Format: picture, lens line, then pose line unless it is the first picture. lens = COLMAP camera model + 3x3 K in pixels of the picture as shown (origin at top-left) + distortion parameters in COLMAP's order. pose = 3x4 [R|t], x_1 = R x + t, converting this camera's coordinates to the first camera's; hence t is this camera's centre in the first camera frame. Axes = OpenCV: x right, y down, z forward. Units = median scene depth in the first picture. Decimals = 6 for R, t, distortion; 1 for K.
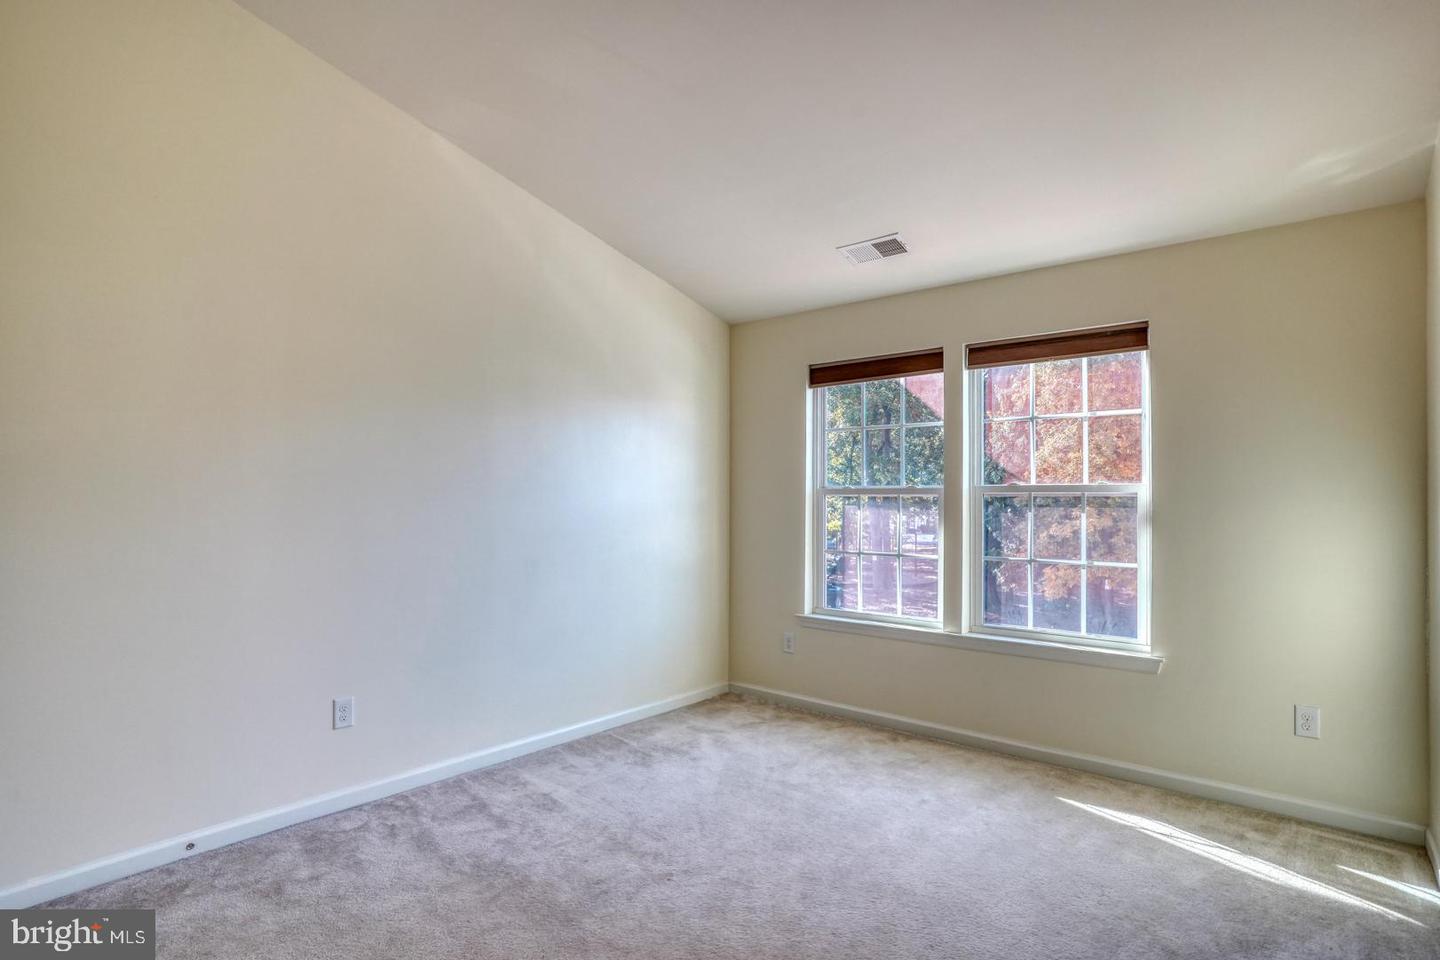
lens RADIAL K [[740.0, 0, 719.1], [0, 740.0, 489.2], [0, 0, 1]] dist [-0.065051, 0.040220]
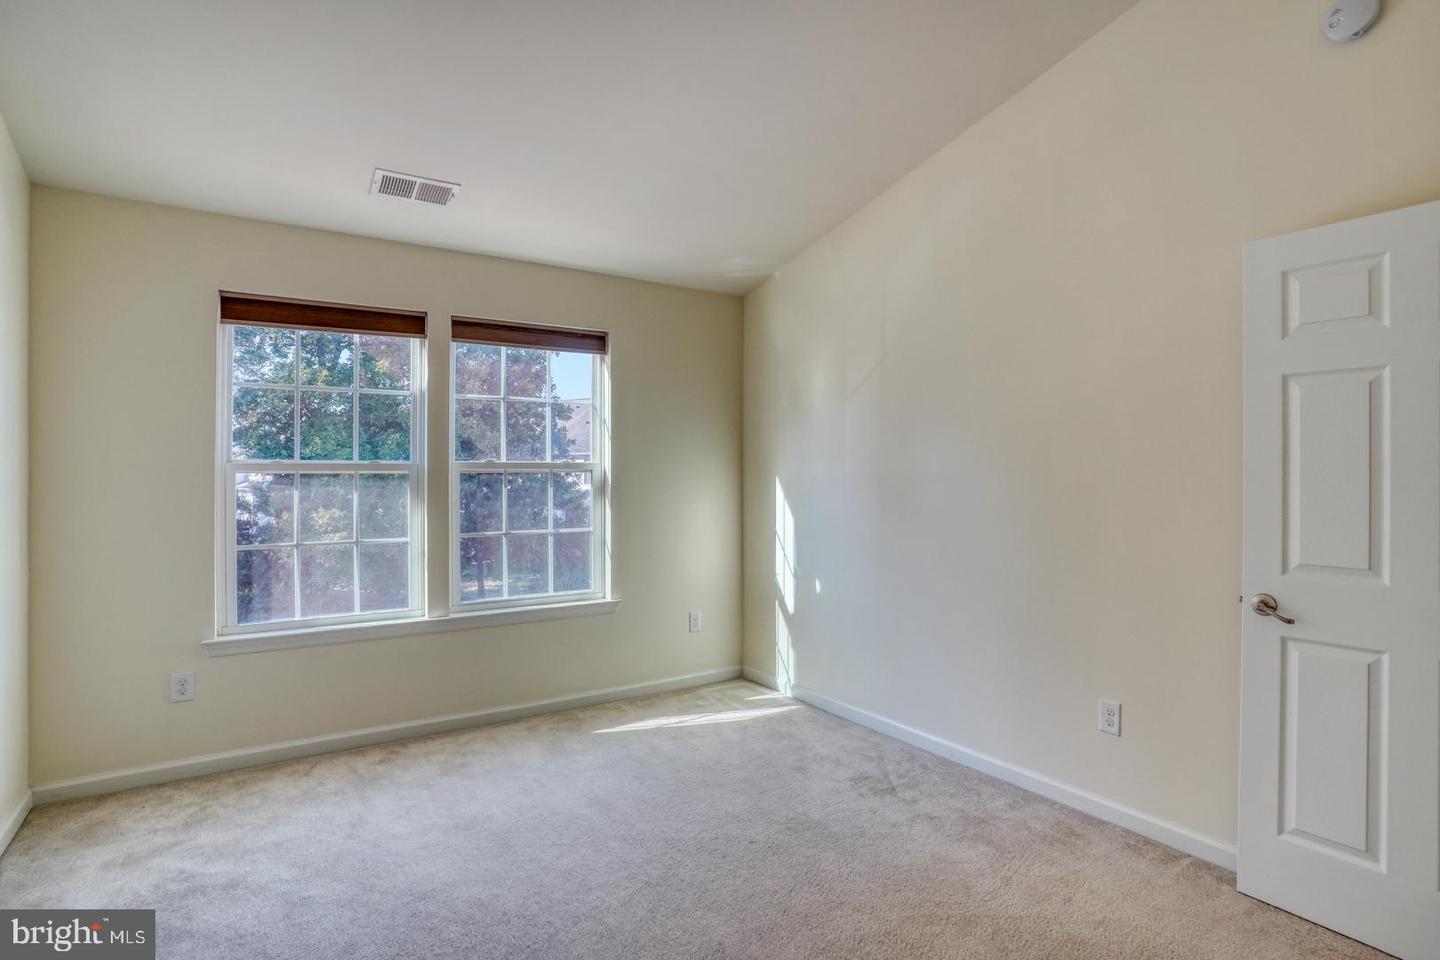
lens RADIAL K [[727.0, 0, 724.8], [0, 727.0, 475.0], [0, 0, 1]] dist [-0.042200, 0.027594]
pose [[0.283113, -0.002301, 0.959084, -0.477098], [-0.004834, 0.999981, 0.003826, 0.007037], [-0.959074, -0.005719, 0.283097, 0.389226]]
